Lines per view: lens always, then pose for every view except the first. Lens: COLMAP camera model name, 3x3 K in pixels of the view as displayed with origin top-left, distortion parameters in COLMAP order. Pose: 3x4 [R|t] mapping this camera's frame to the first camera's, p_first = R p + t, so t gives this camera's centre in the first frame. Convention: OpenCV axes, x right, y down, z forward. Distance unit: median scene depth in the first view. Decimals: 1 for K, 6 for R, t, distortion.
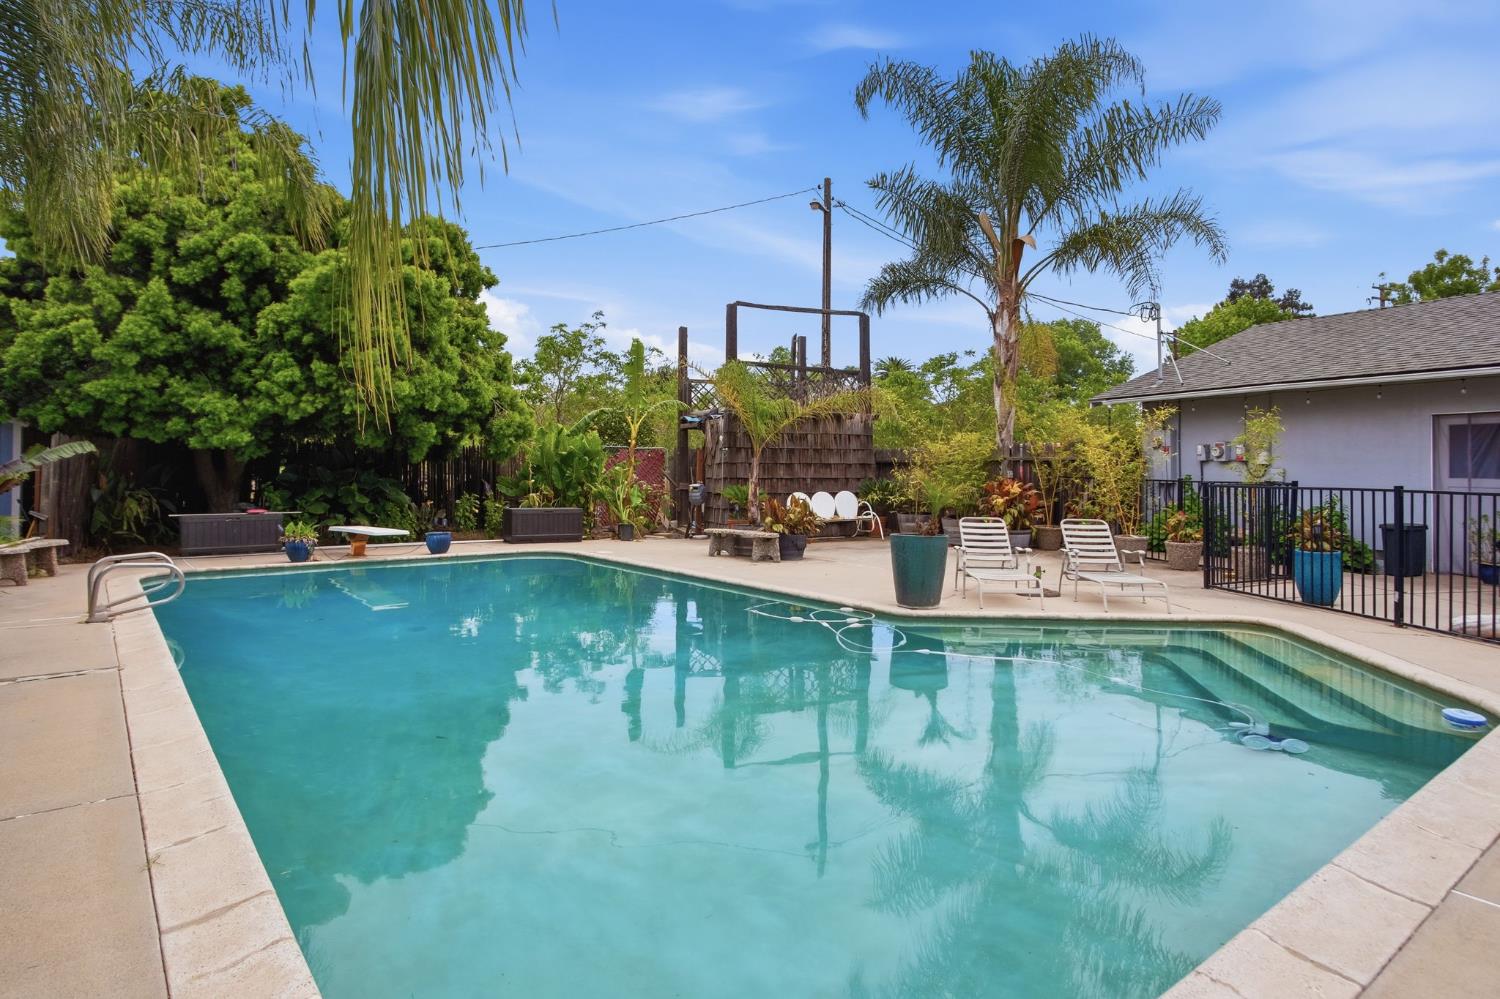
lens RADIAL K [[815.4, 0, 749.5], [0, 815.4, 451.1], [0, 0, 1]] dist [0.000419, 0.000656]
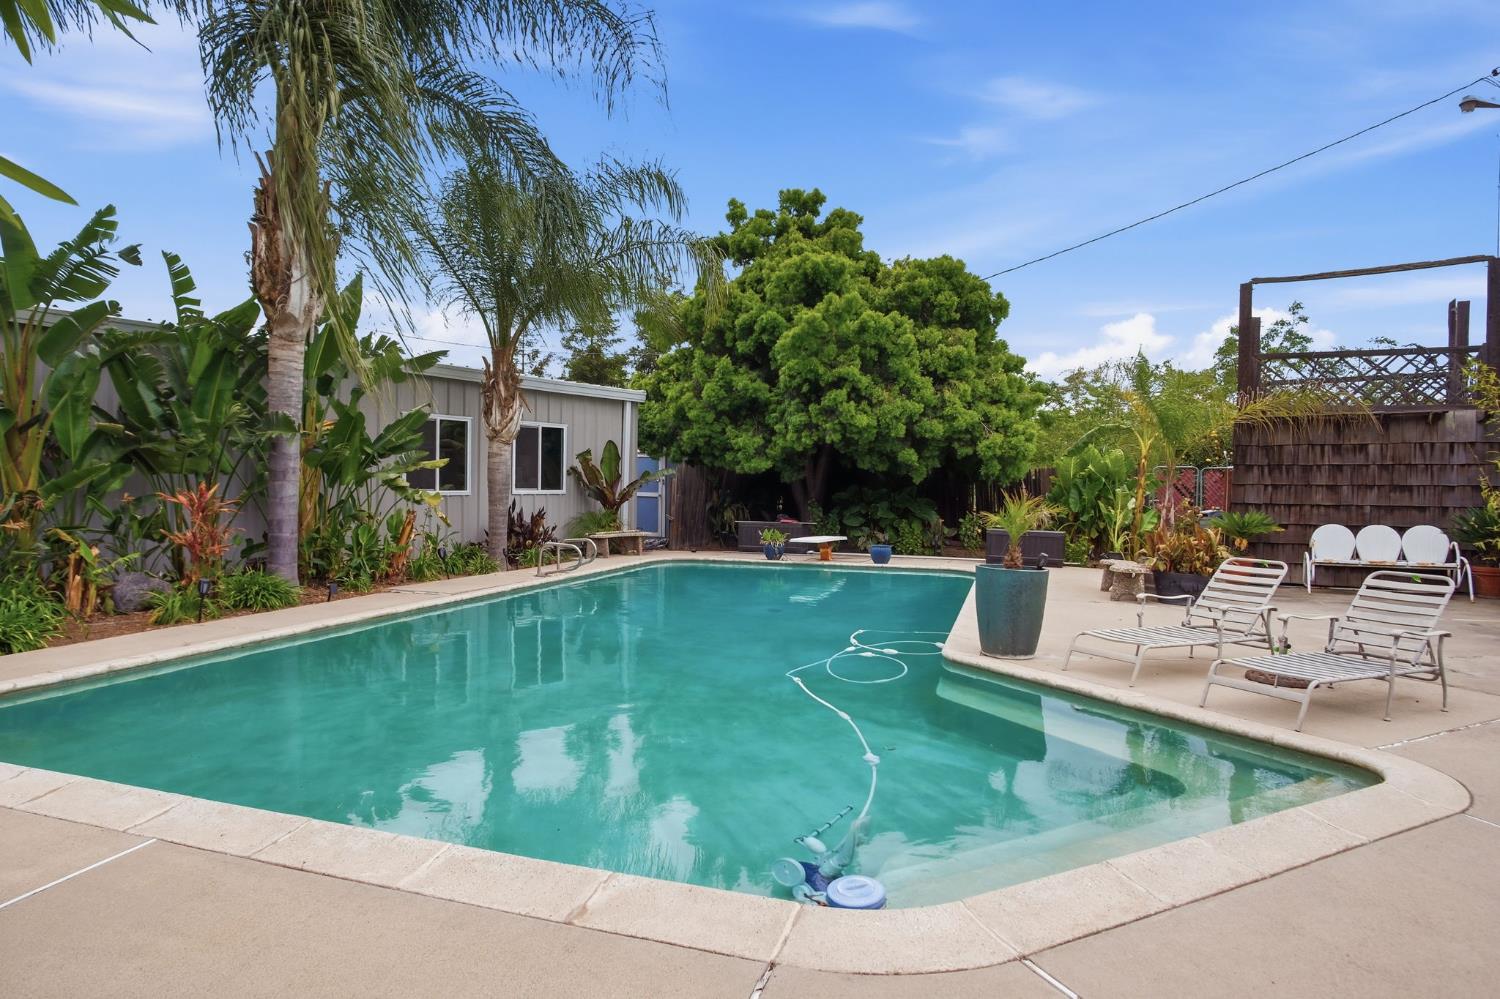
lens RADIAL K [[813.3, 0, 753.6], [0, 813.3, 508.0], [0, 0, 1]] dist [-0.025574, 0.002556]
pose [[0.594672, 0.021374, -0.803684, 0.417429], [0.009926, 0.999375, 0.033922, 0.007767], [0.803907, -0.028150, 0.594088, 0.187340]]
